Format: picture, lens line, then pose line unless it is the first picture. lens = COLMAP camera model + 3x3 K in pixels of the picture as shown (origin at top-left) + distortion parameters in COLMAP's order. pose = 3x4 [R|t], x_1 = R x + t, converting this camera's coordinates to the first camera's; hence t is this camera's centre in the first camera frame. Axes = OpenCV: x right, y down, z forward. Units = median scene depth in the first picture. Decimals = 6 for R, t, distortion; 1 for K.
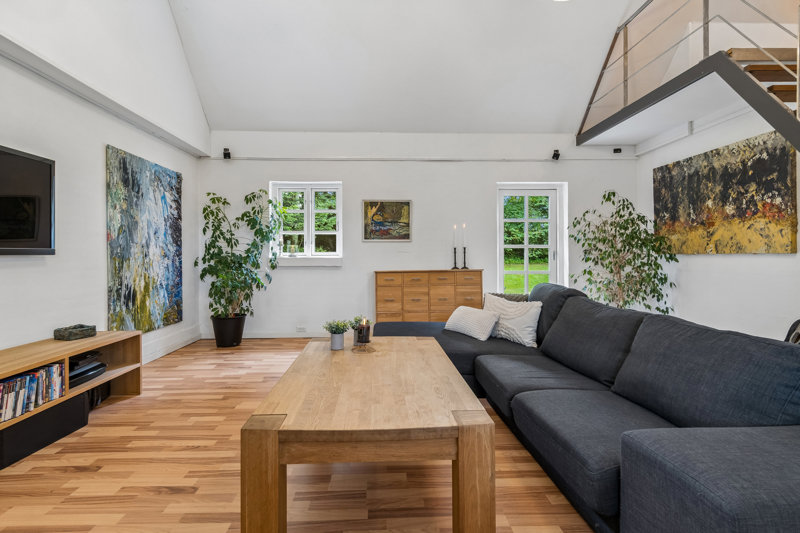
lens RADIAL K [[388.4, 0, 395.3], [0, 388.4, 254.7], [0, 0, 1]] dist [-0.000236, -0.000083]
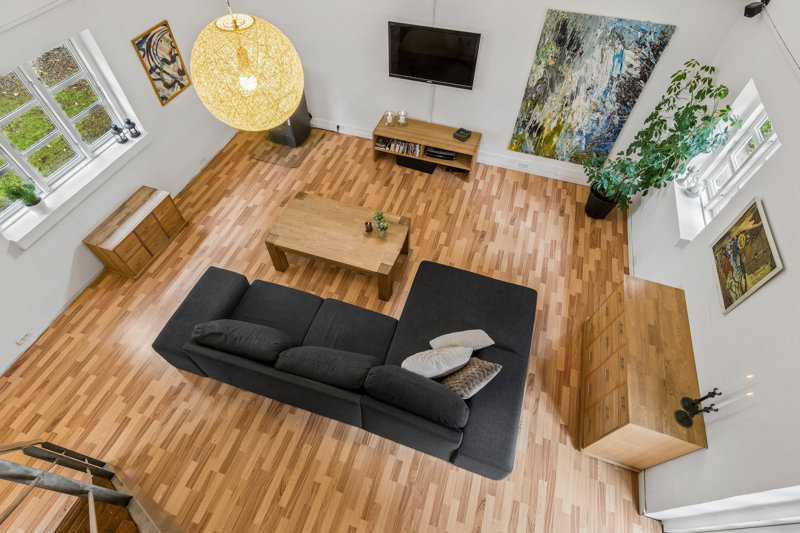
lens RADIAL K [[392.6, 0, 400.0], [0, 392.6, 266.5], [0, 0, 1]] dist [-0.000750, -0.000074]
pose [[-0.343725, 0.751591, -0.562995, 0.574401], [-0.010094, 0.596533, 0.802525, -0.641761], [0.939016, 0.281531, -0.197457, 0.851781]]
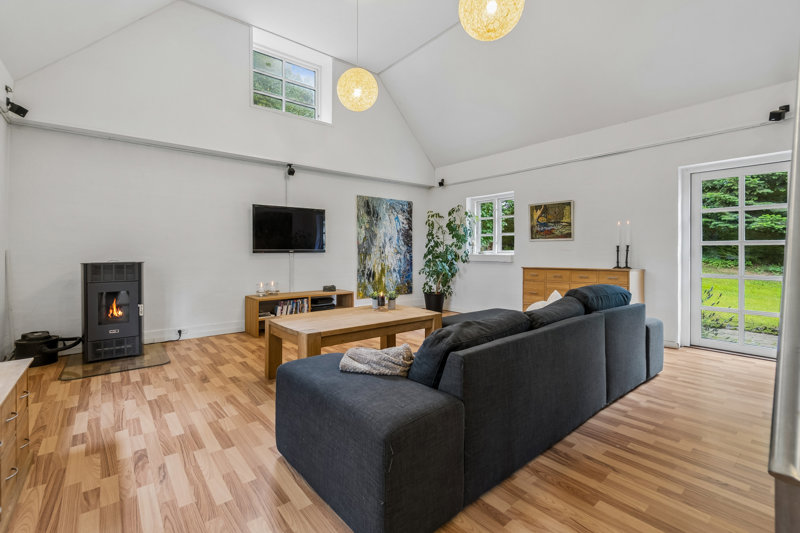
lens RADIAL K [[356.8, 0, 395.8], [0, 356.8, 252.6], [0, 0, 1]] dist [0.000293, -0.000208]
pose [[0.608053, 0.006047, -0.793873, 0.648724], [-0.000922, 0.999976, 0.006911, -0.008625], [0.793896, -0.003470, 0.608044, 0.058937]]
